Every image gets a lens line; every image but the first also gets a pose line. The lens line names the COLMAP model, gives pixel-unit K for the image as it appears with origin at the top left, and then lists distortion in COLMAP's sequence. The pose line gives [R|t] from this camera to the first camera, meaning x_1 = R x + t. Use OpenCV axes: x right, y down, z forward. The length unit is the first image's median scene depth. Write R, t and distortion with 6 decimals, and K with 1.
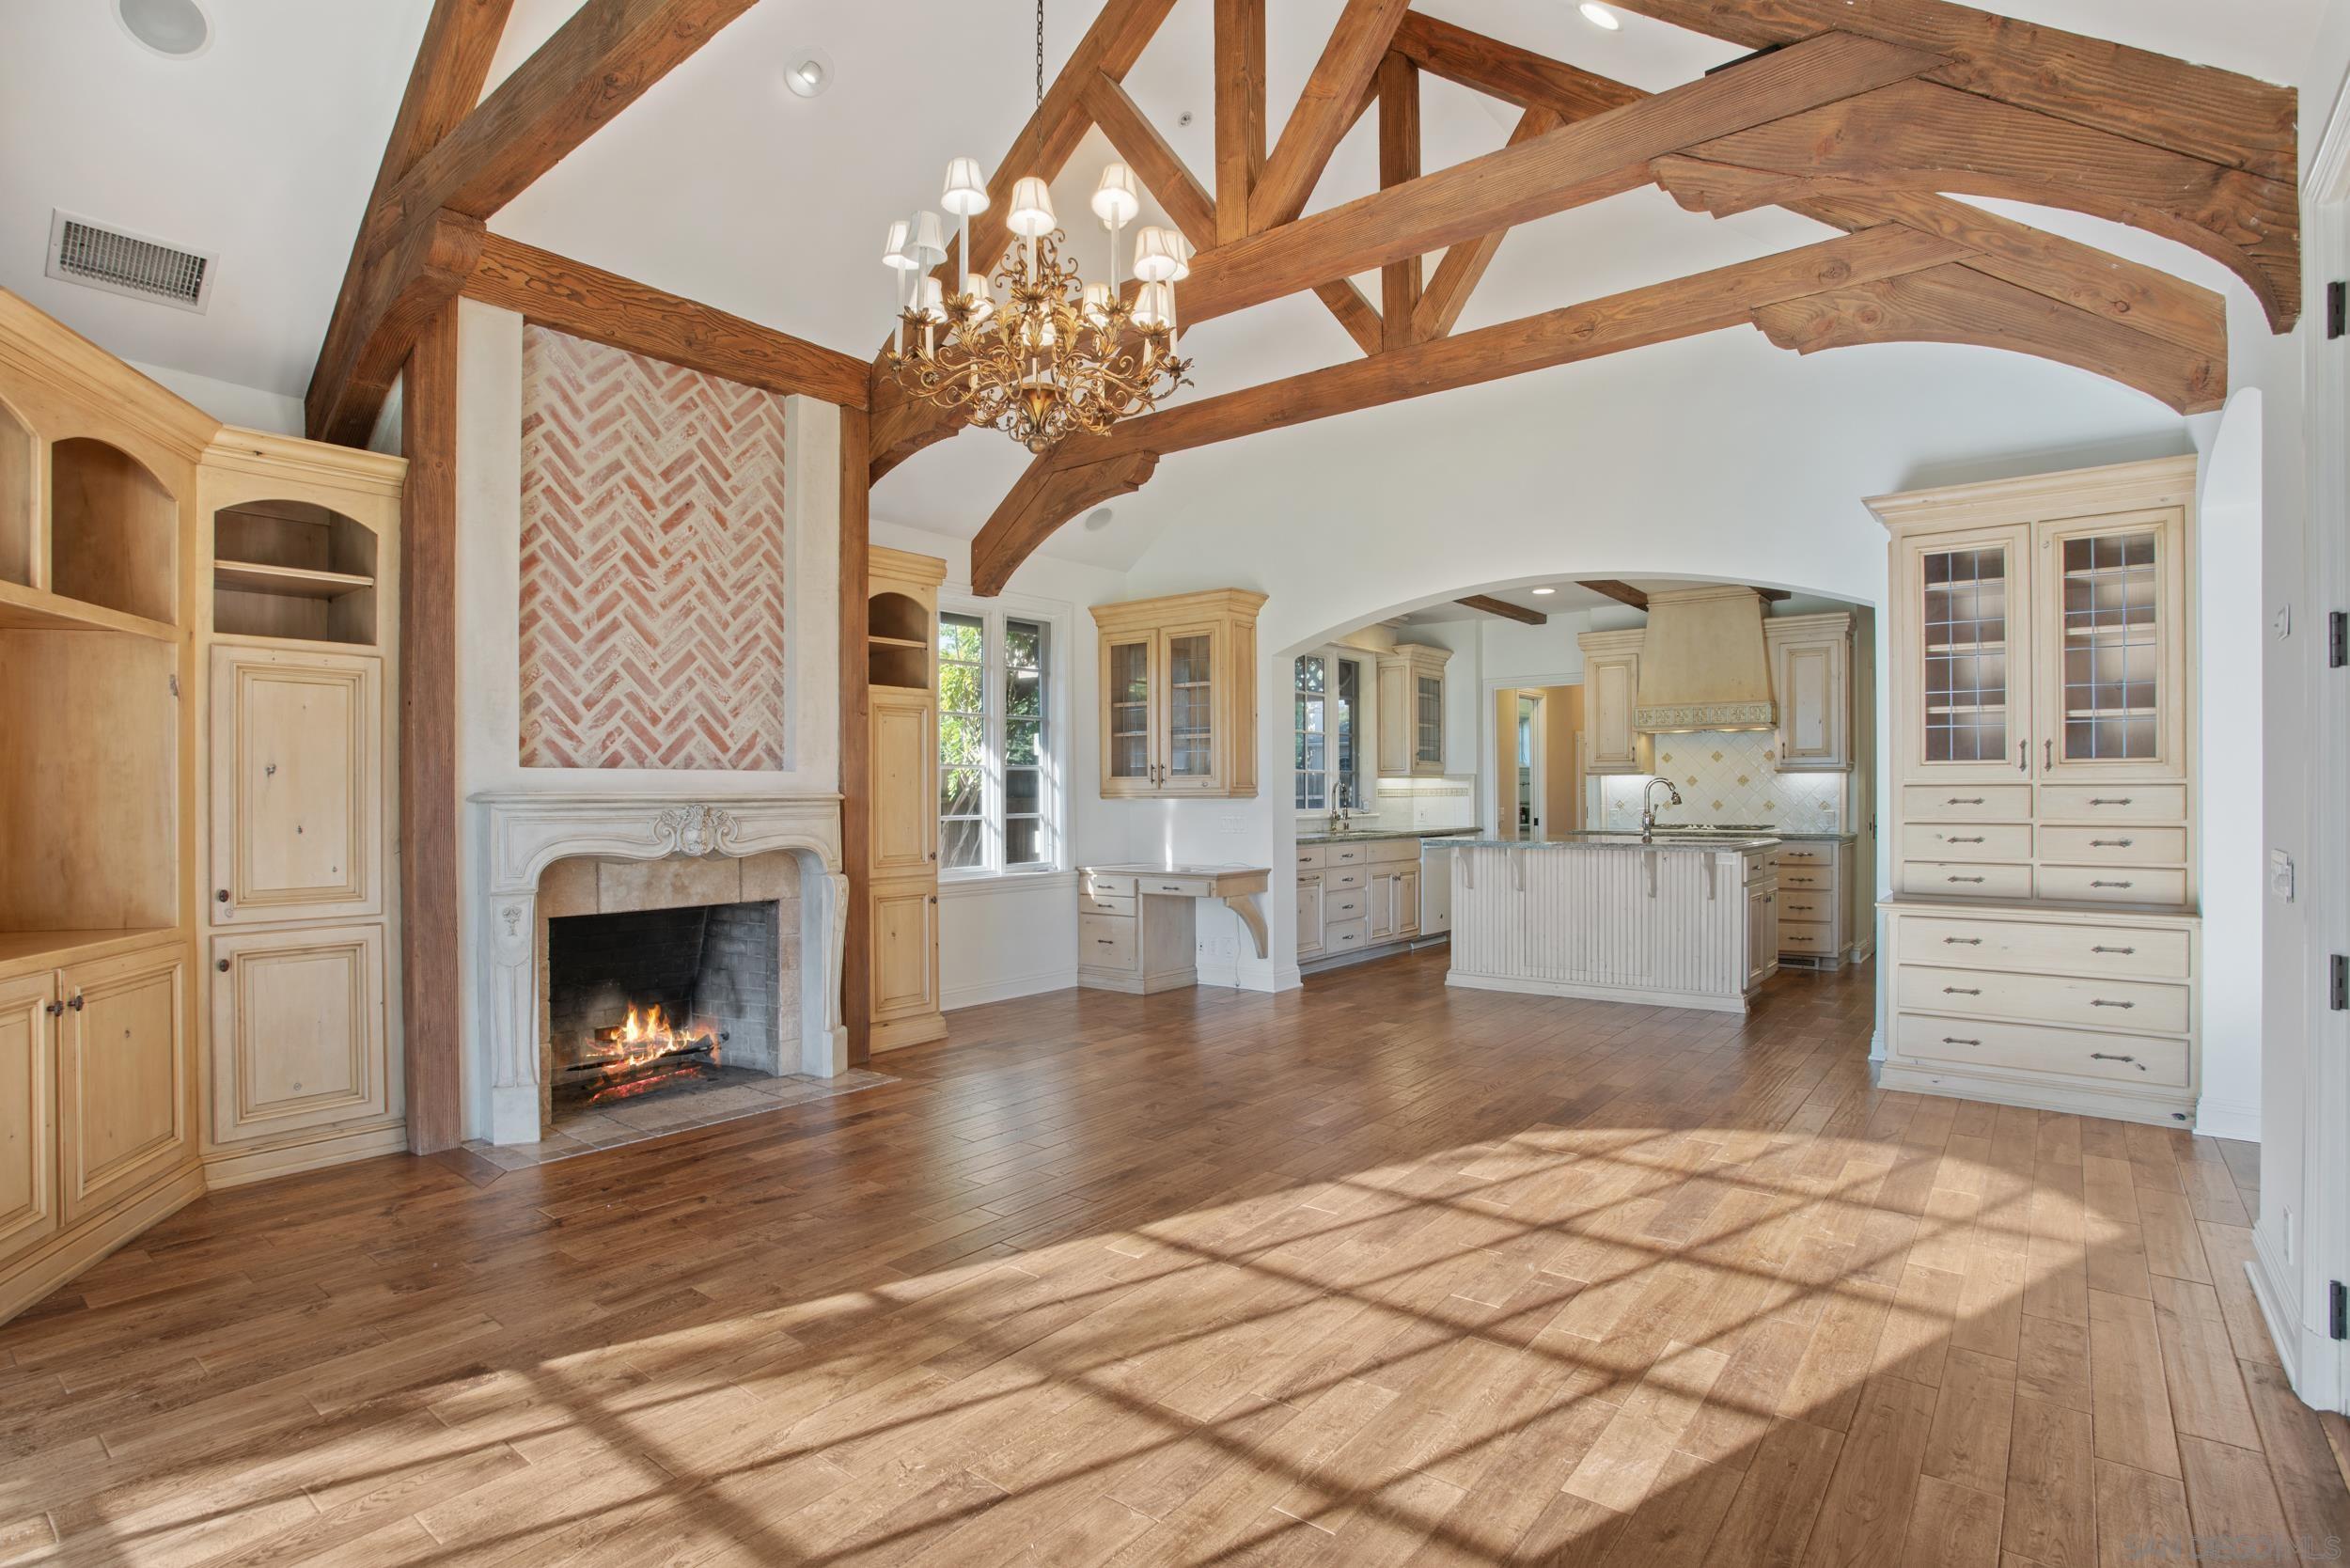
lens RADIAL K [[1153.7, 0, 1151.3], [0, 1153.7, 795.8], [0, 0, 1]] dist [-0.034176, 0.001790]
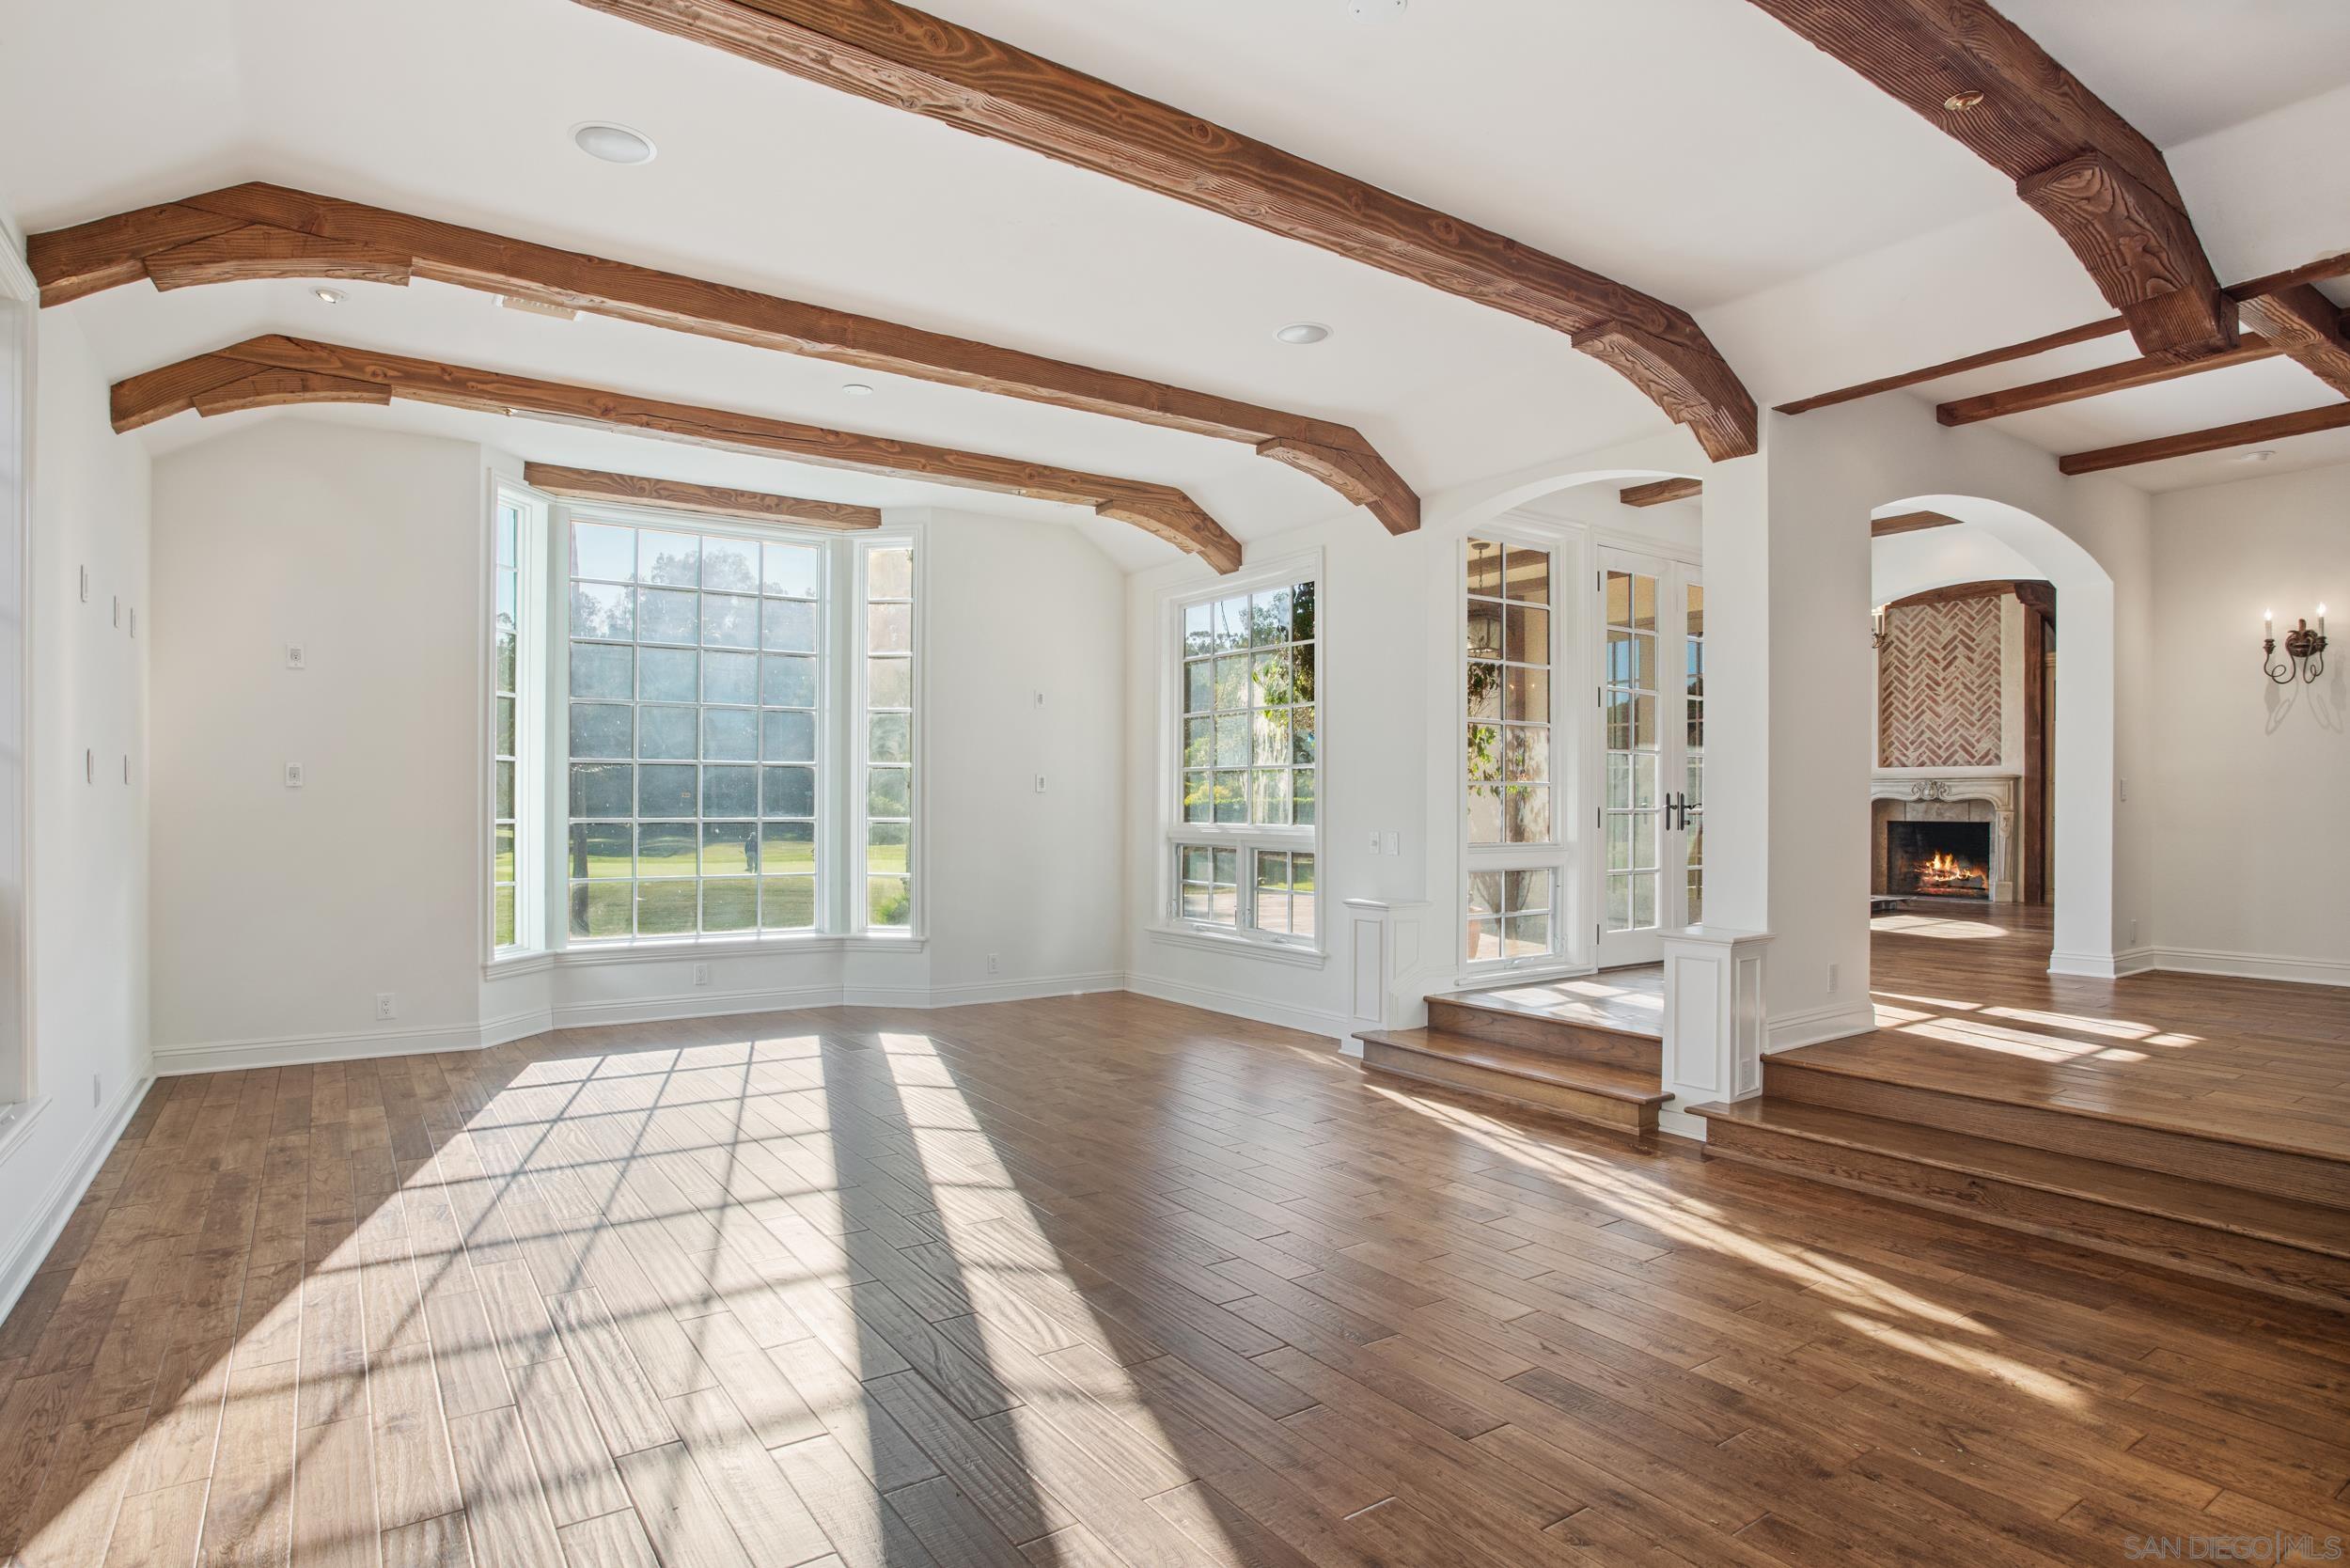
lens RADIAL K [[1218.3, 0, 1168.7], [0, 1218.3, 790.1], [0, 0, 1]] dist [-0.035463, 0.002196]
pose [[-0.283046, 0.001690, -0.959105, 2.563281], [-0.001261, 0.999997, 0.002134, 0.024506], [0.959106, 0.001814, -0.283043, 0.124070]]
